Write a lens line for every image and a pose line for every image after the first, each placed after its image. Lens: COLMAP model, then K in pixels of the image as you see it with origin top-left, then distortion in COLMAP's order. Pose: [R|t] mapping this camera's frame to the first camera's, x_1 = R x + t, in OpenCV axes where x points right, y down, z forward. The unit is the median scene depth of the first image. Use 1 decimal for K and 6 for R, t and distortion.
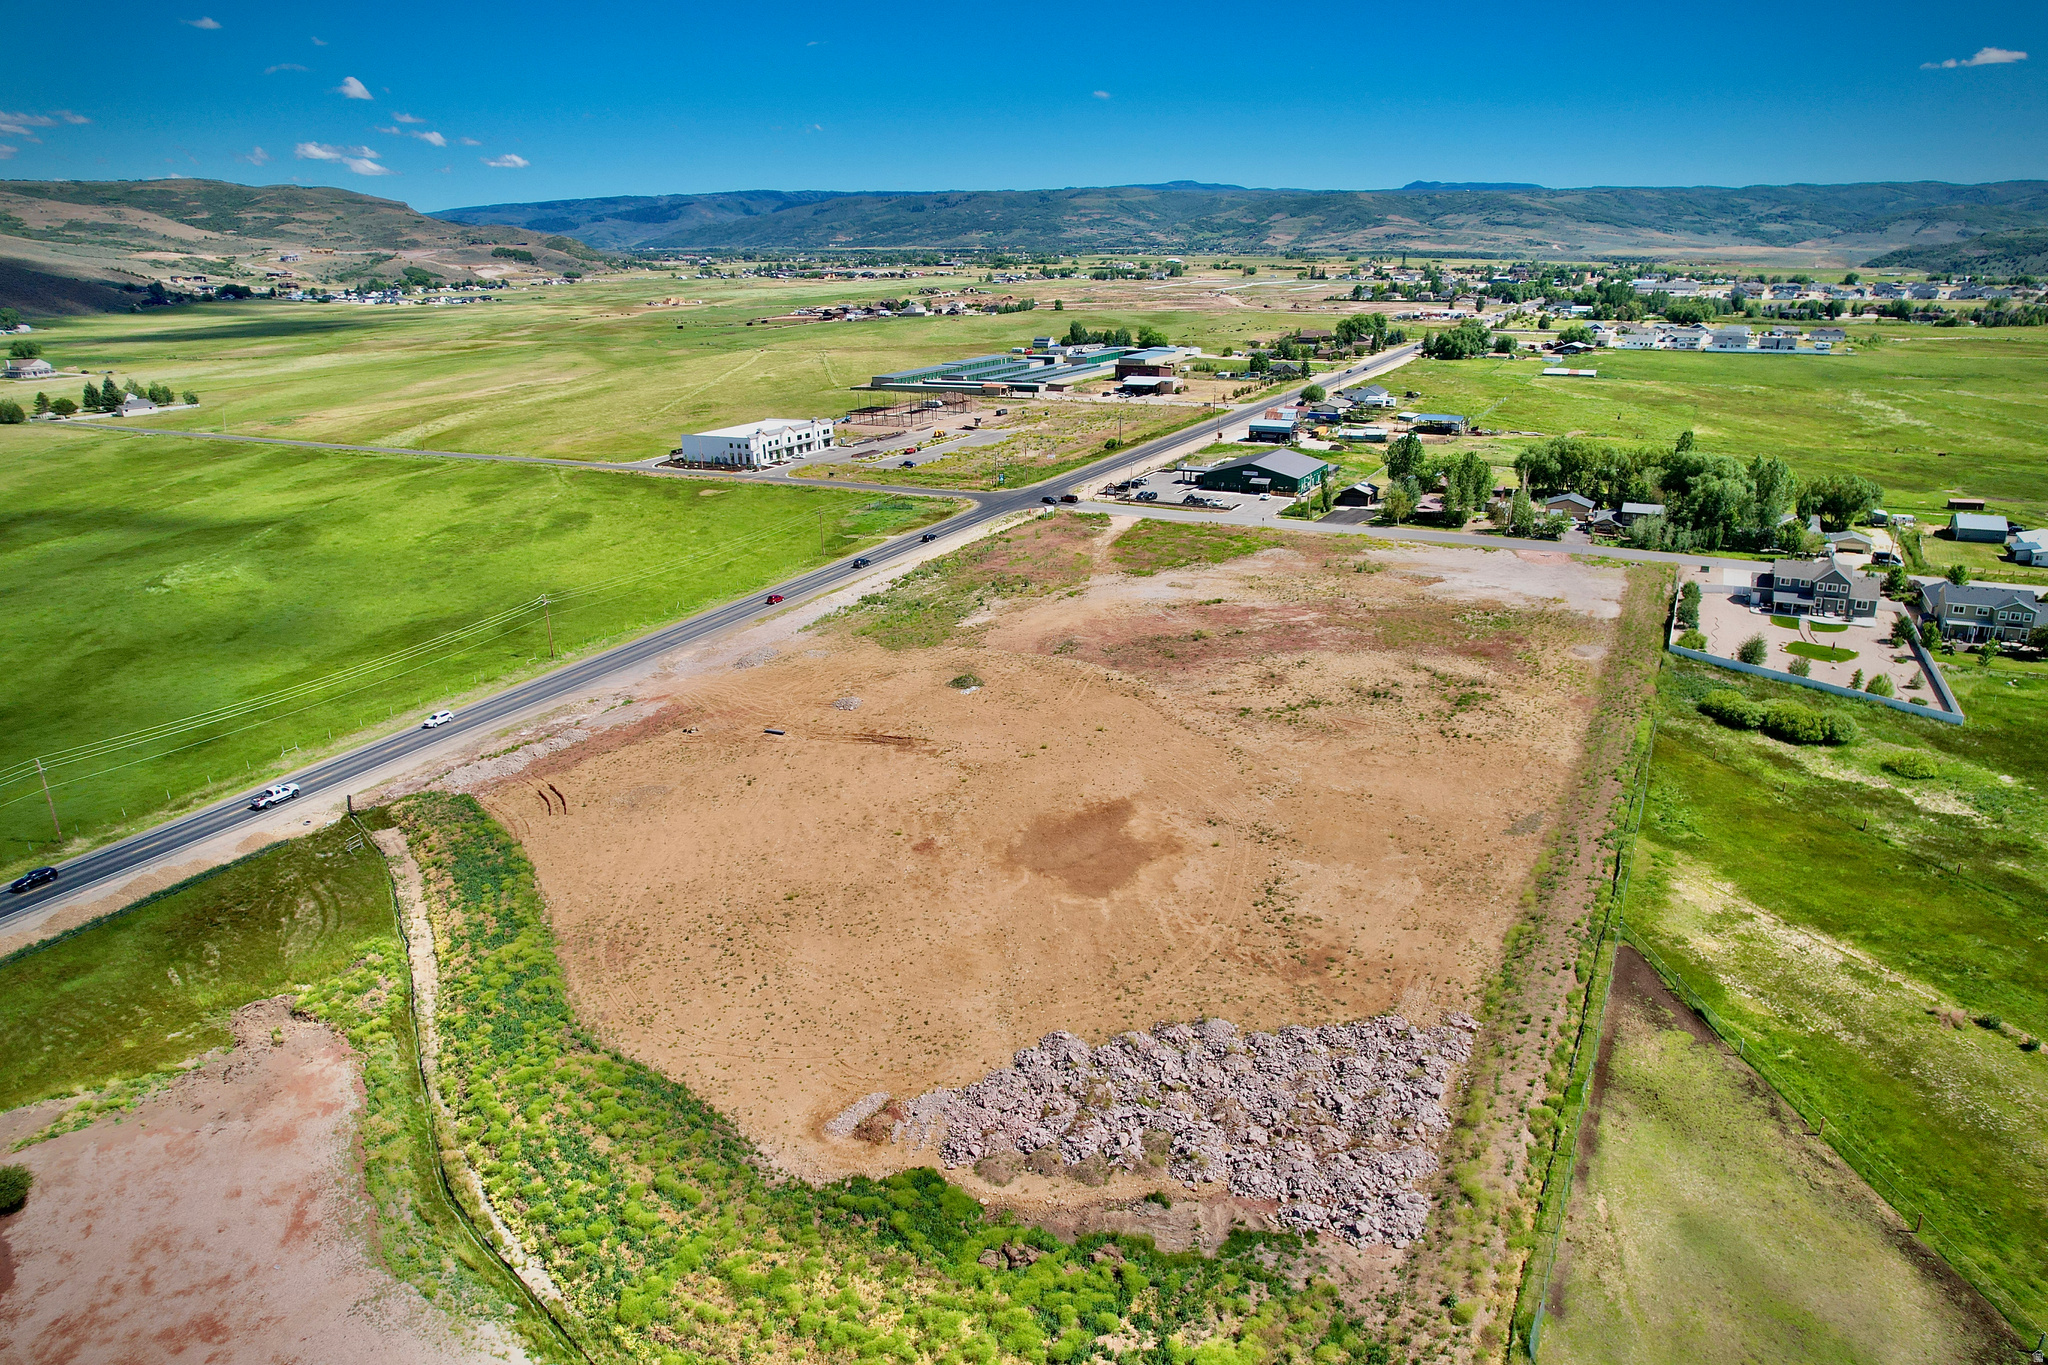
lens RADIAL K [[1302.2, 0, 1032.4], [0, 1302.2, 692.7], [0, 0, 1]] dist [-0.067804, 0.059054]
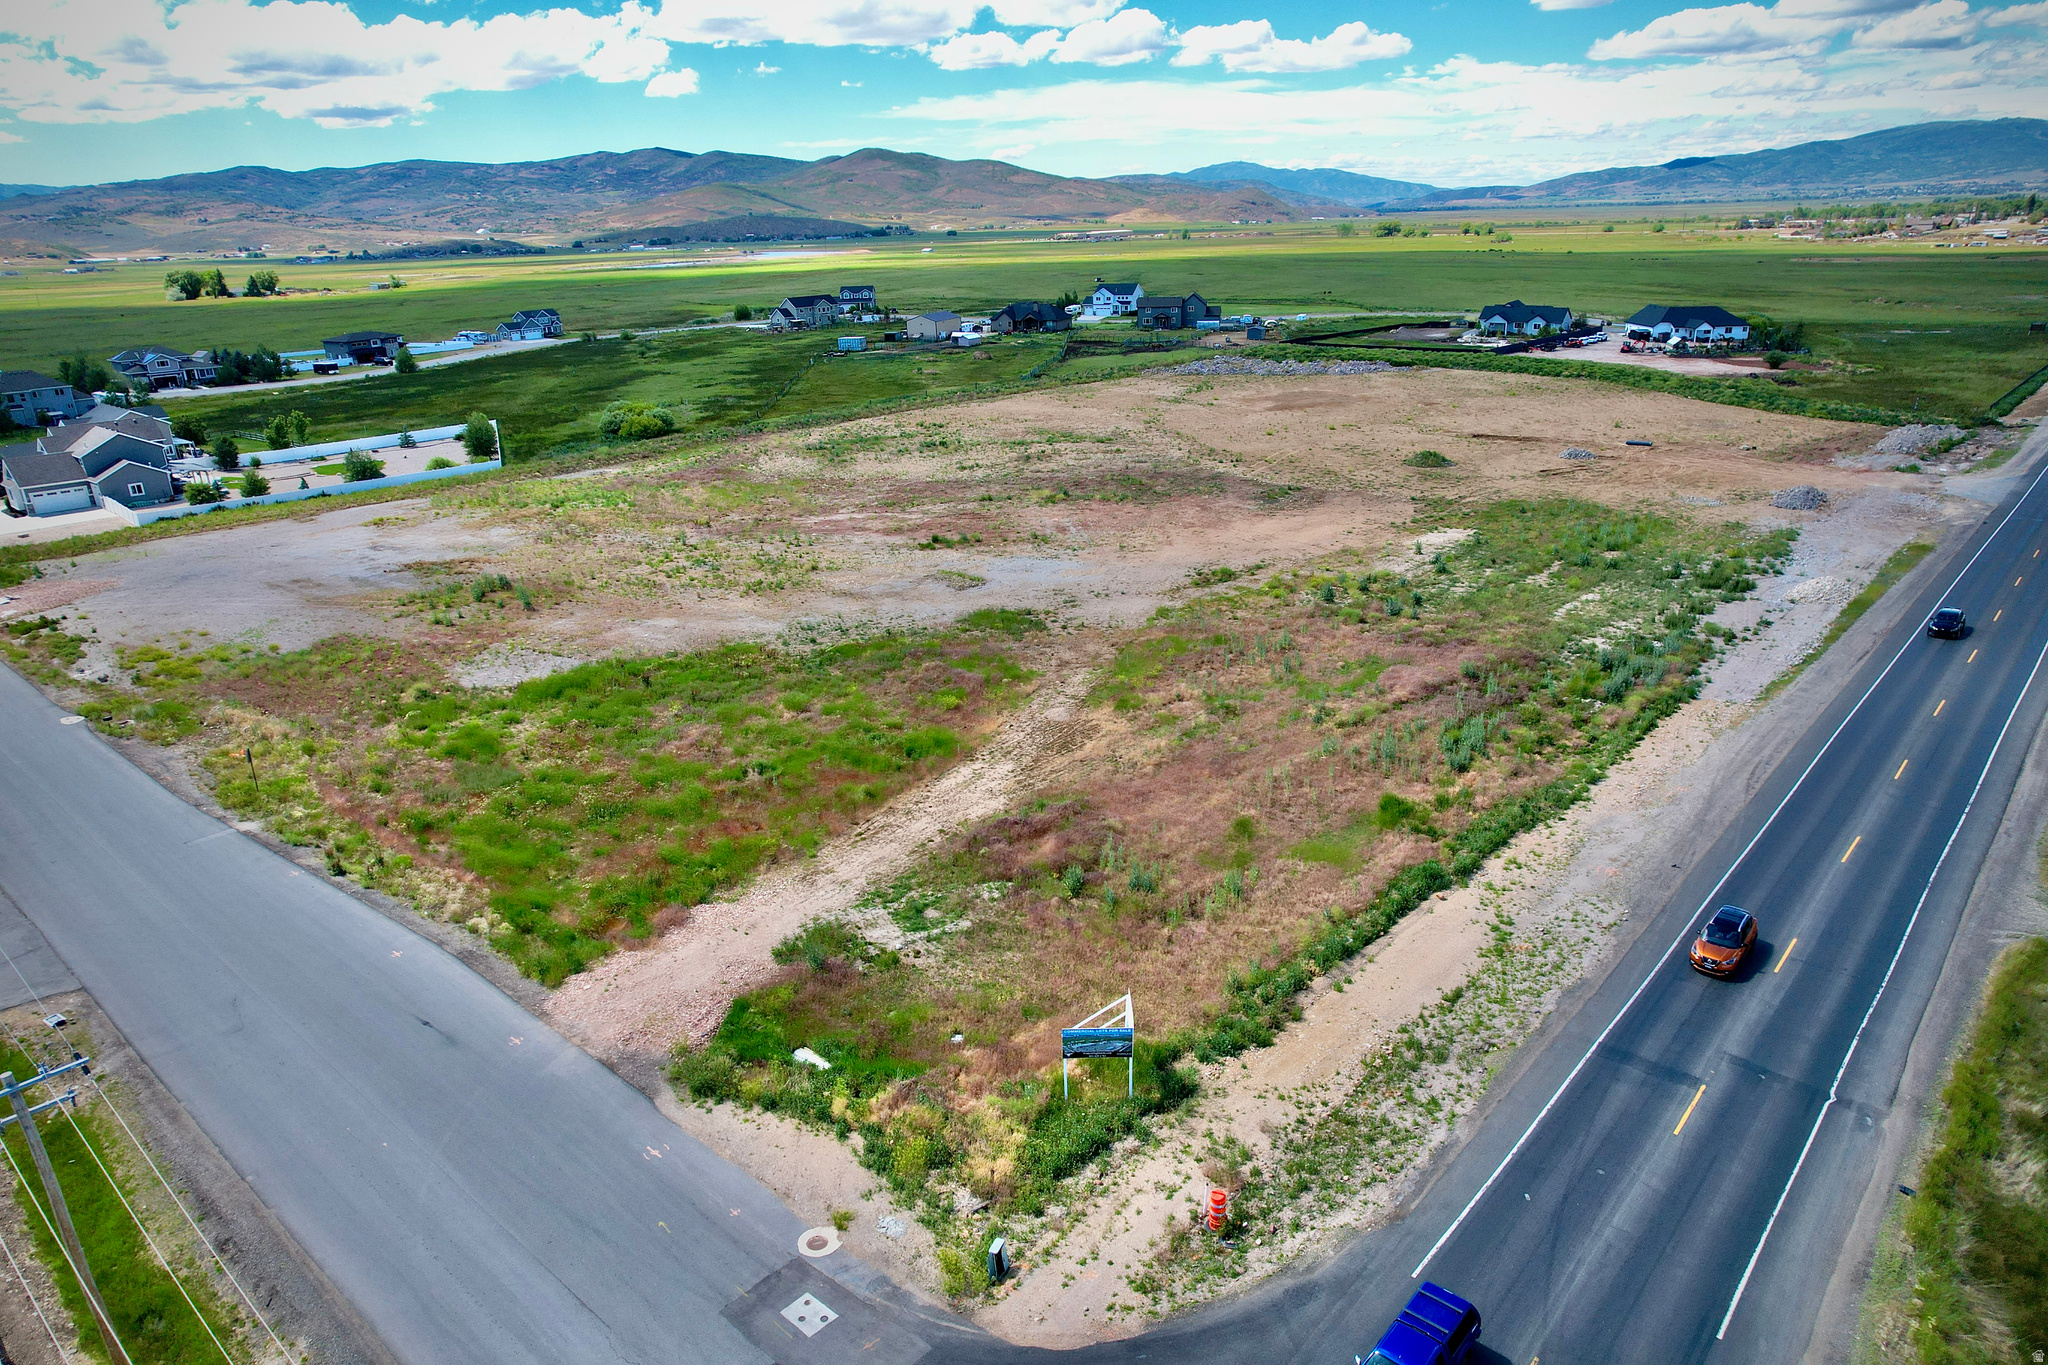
lens RADIAL K [[1302.2, 0, 1032.9], [0, 1302.2, 697.9], [0, 0, 1]] dist [-0.067804, 0.059054]
pose [[-0.967859, -0.045714, 0.247304, -0.018608], [0.123459, 0.770338, 0.625569, -0.364326], [-0.219105, 0.635995, -0.739935, 1.545918]]
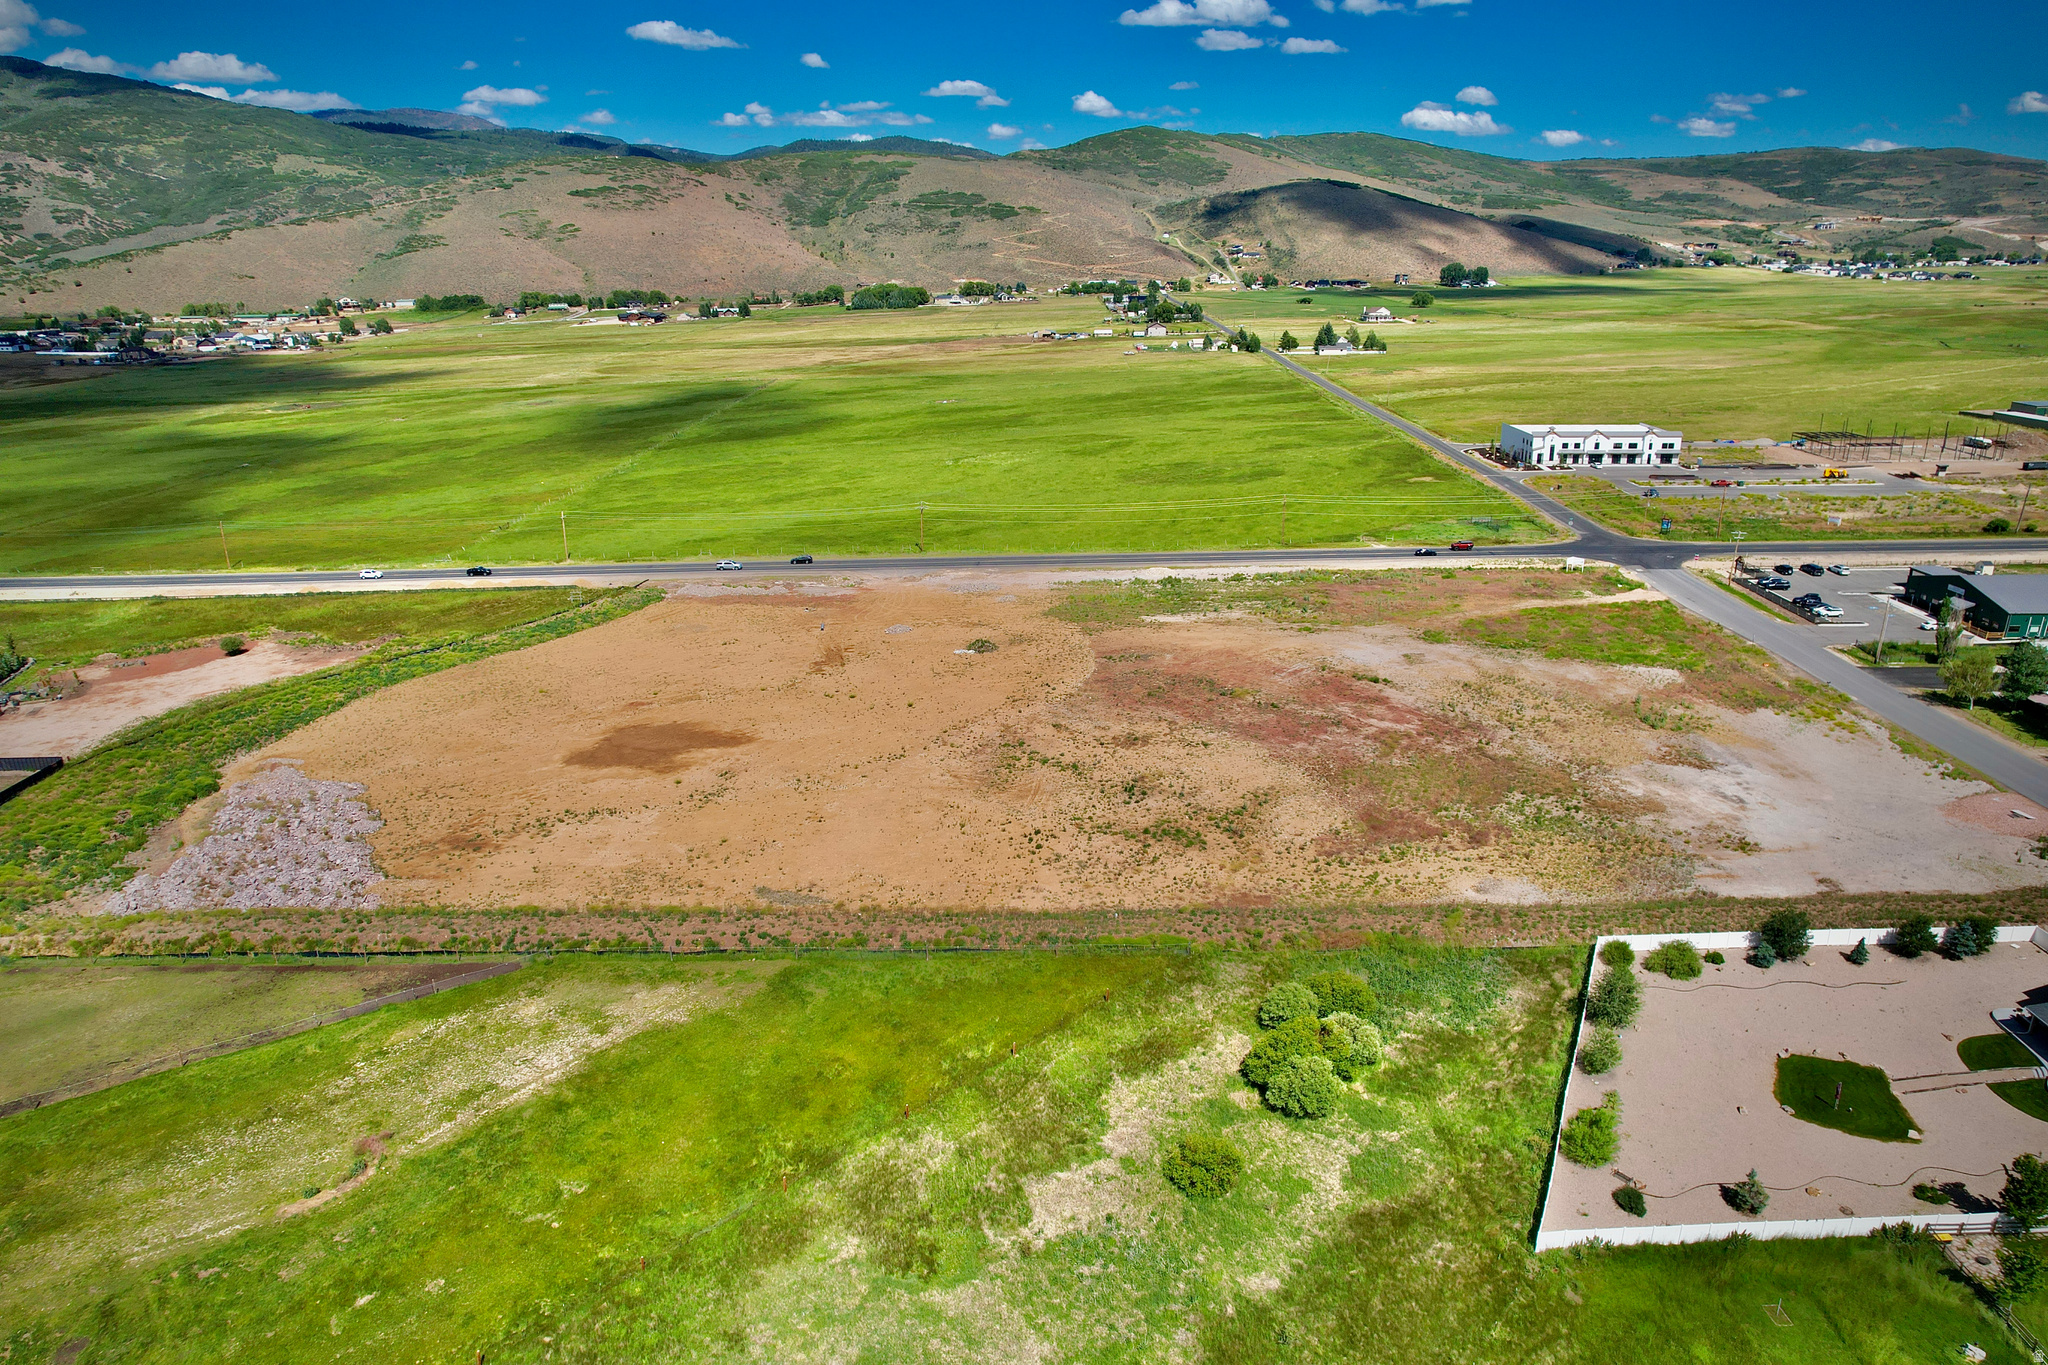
lens RADIAL K [[1302.2, 0, 1036.1], [0, 1302.2, 683.1], [0, 0, 1]] dist [-0.067804, 0.059054]
pose [[0.448440, 0.300208, -0.841889, 0.804102], [-0.285639, 0.940649, 0.183276, -0.172170], [0.846943, 0.158288, 0.507576, 0.456404]]
